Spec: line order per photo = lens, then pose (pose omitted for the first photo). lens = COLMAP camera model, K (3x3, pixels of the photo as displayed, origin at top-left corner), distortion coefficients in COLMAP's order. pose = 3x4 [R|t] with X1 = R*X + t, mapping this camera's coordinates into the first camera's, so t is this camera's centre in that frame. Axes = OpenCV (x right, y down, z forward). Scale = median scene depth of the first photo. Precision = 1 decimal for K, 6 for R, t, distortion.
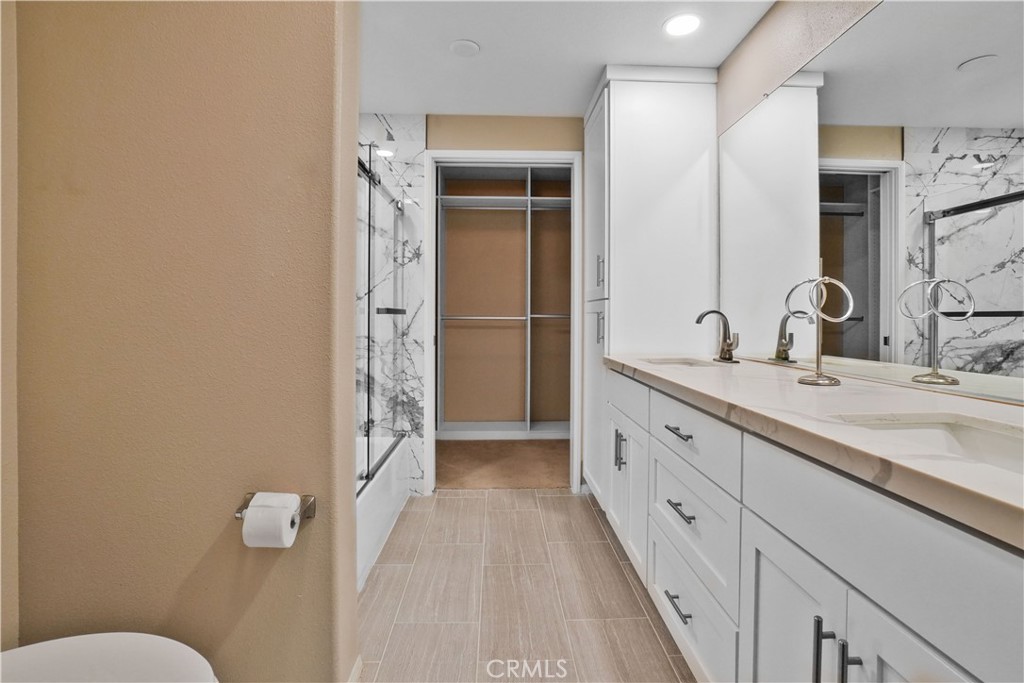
lens RADIAL K [[485.0, 0, 515.5], [0, 485.0, 331.3], [0, 0, 1]] dist [-0.067664, 0.027510]
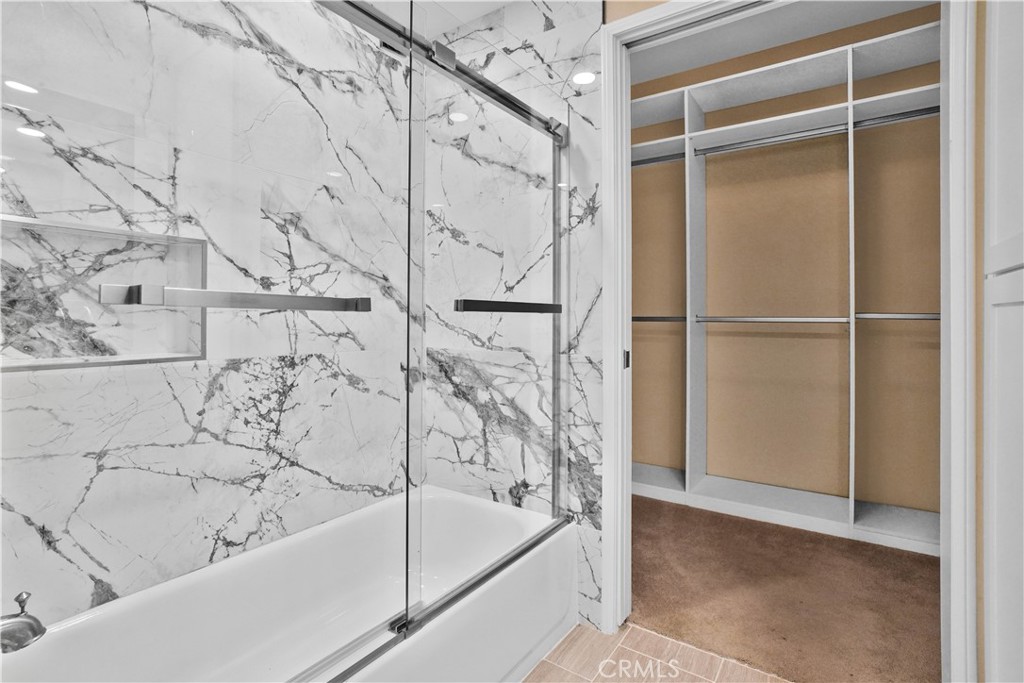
lens RADIAL K [[487.6, 0, 516.8], [0, 487.6, 316.2], [0, 0, 1]] dist [-0.039397, 0.015693]
pose [[0.803234, -0.004818, -0.595645, 0.069968], [-0.016453, 0.999406, -0.030271, -0.012143], [0.595437, 0.034115, 0.802677, 0.482577]]
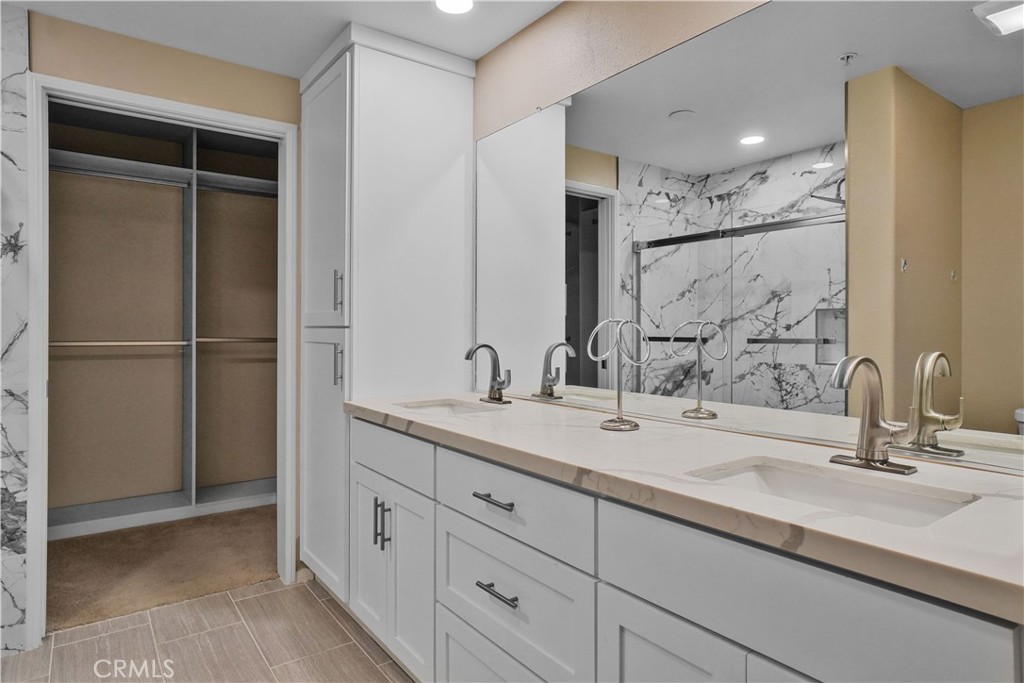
lens RADIAL K [[591.8, 0, 512.0], [0, 591.8, 341.5], [0, 0, 1]] dist [-0.035772, 0.027513]
pose [[0.824096, -0.010815, 0.566347, -0.104314], [0.013932, 0.999902, -0.001179, -0.031982], [-0.566279, 0.008862, 0.824166, 0.061363]]
